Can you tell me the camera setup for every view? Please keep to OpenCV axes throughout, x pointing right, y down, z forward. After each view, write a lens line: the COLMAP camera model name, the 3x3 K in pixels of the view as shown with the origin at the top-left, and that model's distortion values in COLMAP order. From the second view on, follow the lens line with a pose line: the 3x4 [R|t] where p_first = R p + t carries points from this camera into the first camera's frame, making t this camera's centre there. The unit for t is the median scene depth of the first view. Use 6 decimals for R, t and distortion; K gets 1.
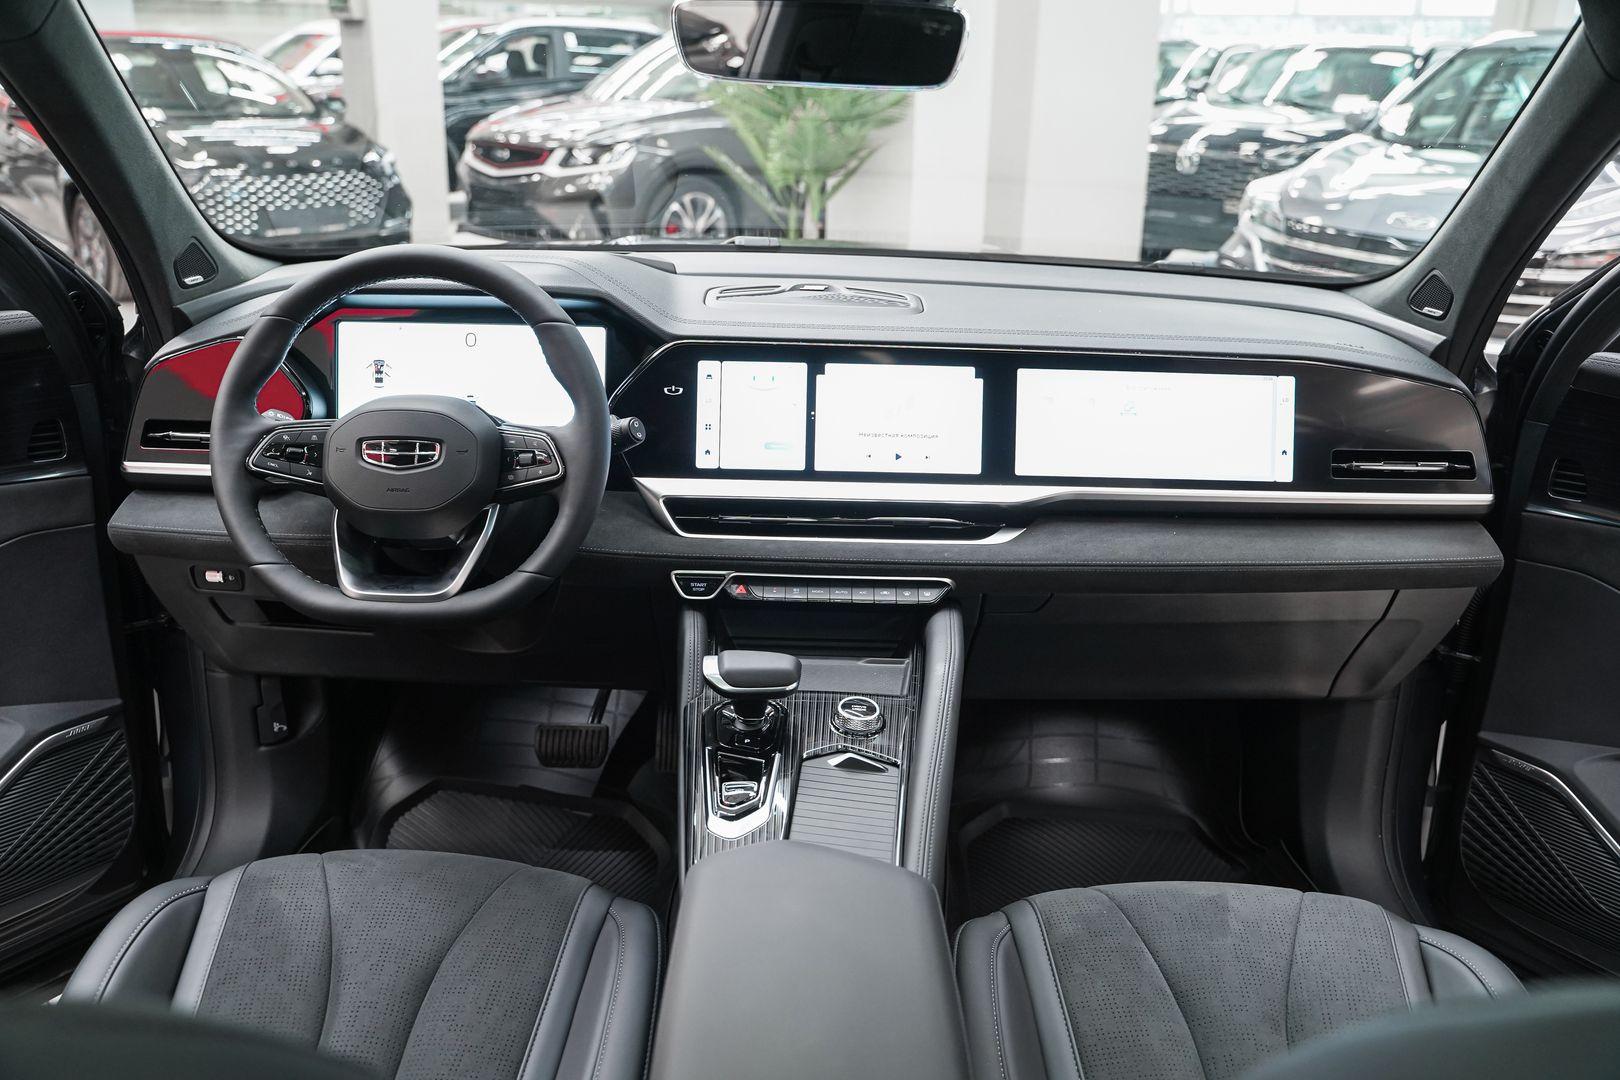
lens RADIAL K [[1303.4, 0, 797.1], [0, 1303.4, 542.5], [0, 0, 1]] dist [-0.109823, 0.085948]
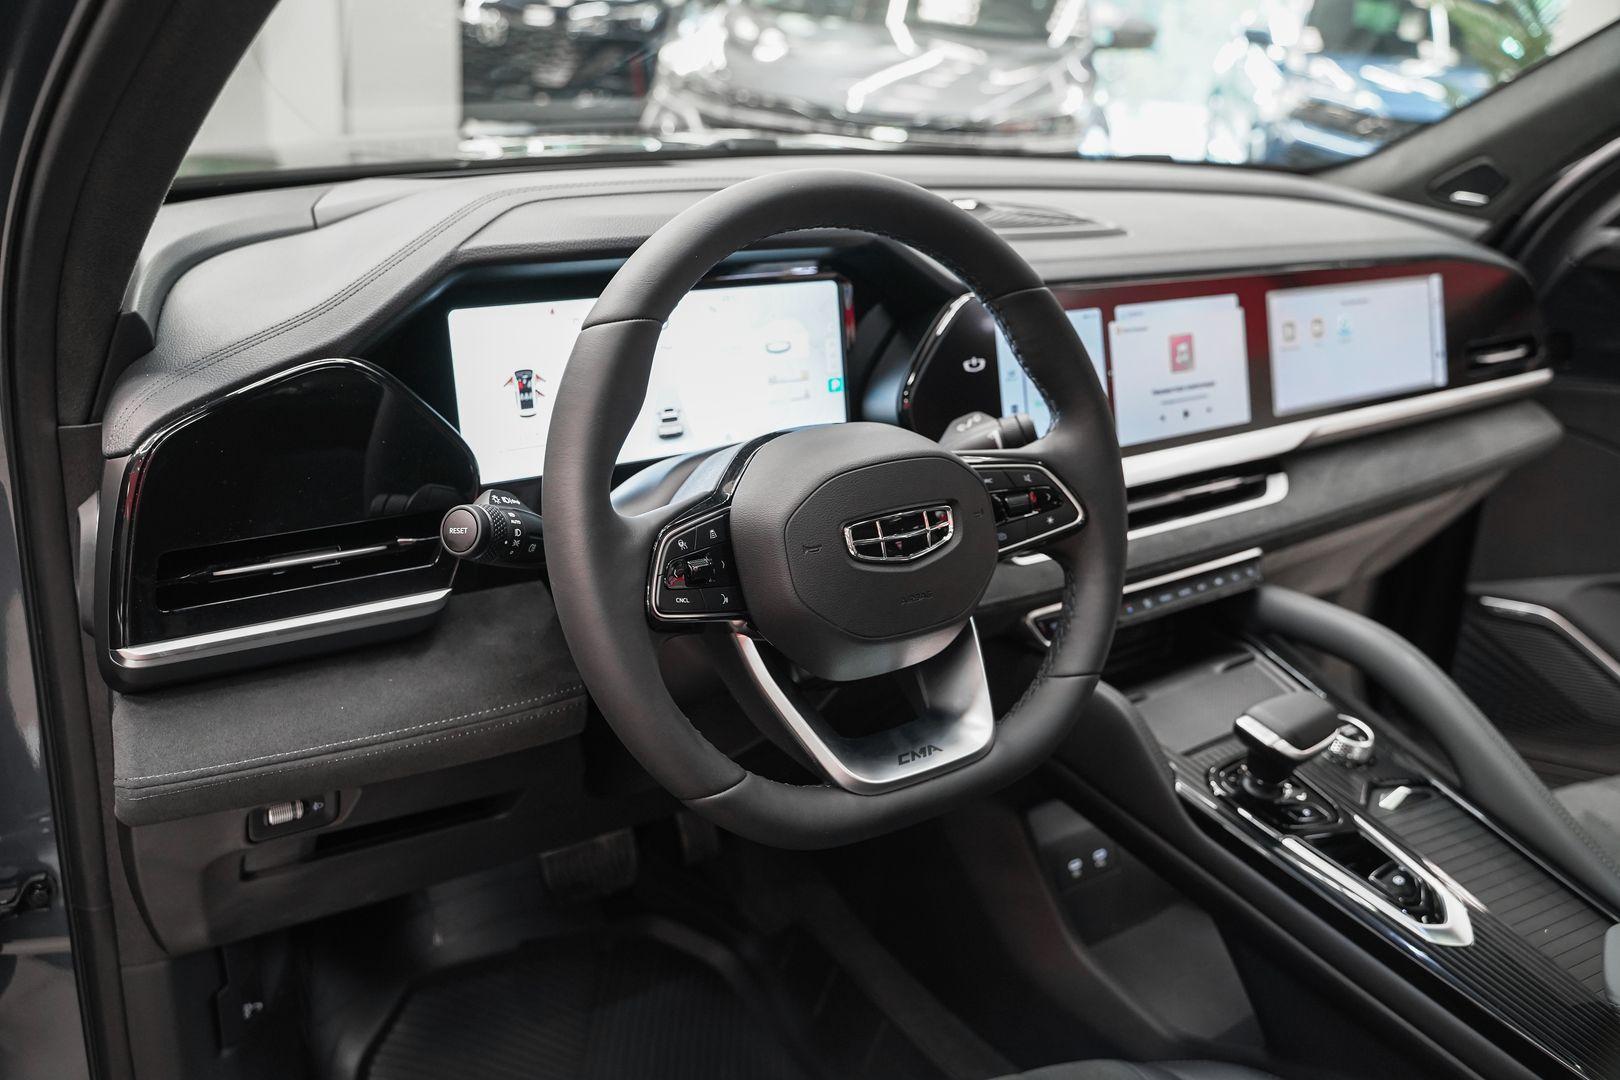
lens RADIAL K [[1303.4, 0, 801.5], [0, 1303.4, 533.7], [0, 0, 1]] dist [-0.109823, 0.085948]
pose [[0.816753, -0.190985, 0.544462, -0.573505], [0.143818, 0.981232, 0.128452, -0.130794], [-0.558776, -0.026610, 0.828891, 0.463234]]
